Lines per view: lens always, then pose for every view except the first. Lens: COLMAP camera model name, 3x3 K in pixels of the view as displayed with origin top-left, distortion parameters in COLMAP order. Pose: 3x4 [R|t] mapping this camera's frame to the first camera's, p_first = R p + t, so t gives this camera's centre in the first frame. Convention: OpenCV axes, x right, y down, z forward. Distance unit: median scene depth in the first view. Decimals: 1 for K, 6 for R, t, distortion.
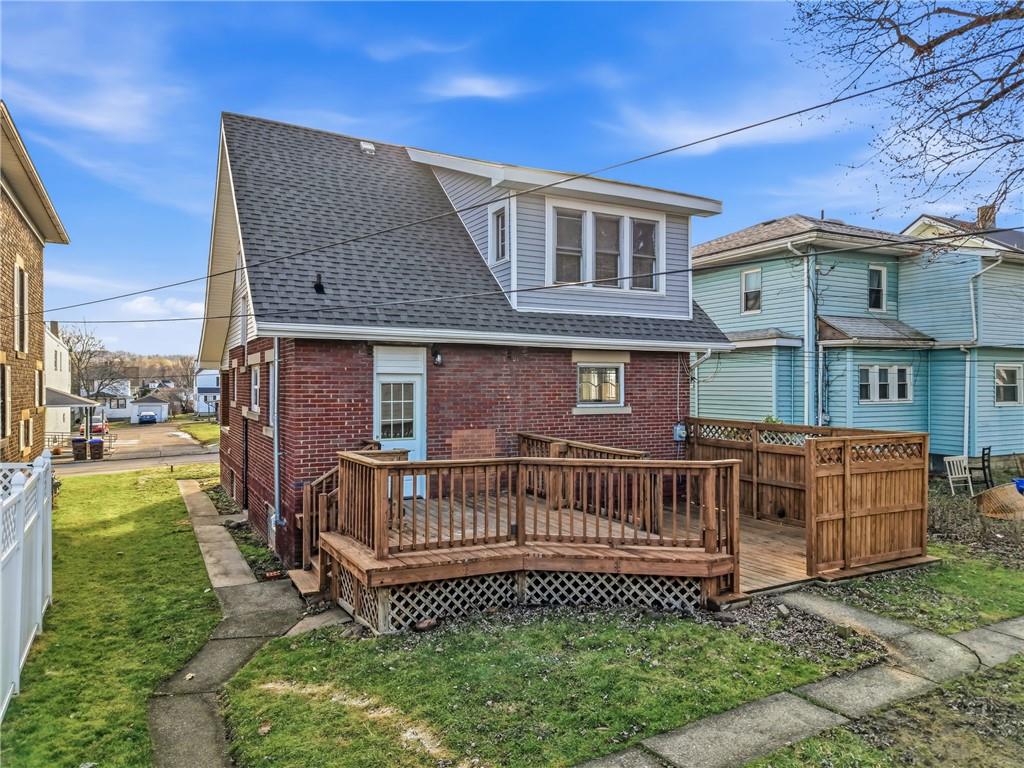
lens RADIAL K [[707.1, 0, 510.3], [0, 707.1, 381.8], [0, 0, 1]] dist [0.018484, -0.016442]
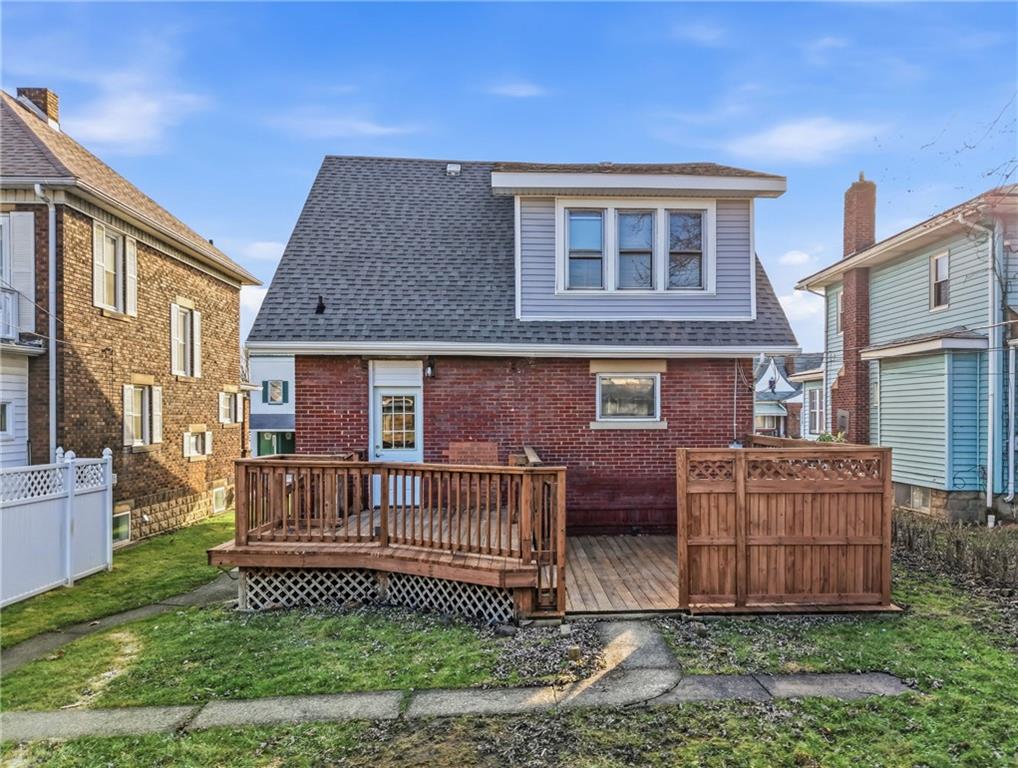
lens RADIAL K [[773.9, 0, 545.0], [0, 773.9, 414.8], [0, 0, 1]] dist [0.009236, -0.015767]
pose [[0.905240, -0.002924, -0.424890, 0.554599], [0.004083, 0.999990, 0.001819, 0.030614], [0.424880, -0.003381, 0.905243, 0.065346]]
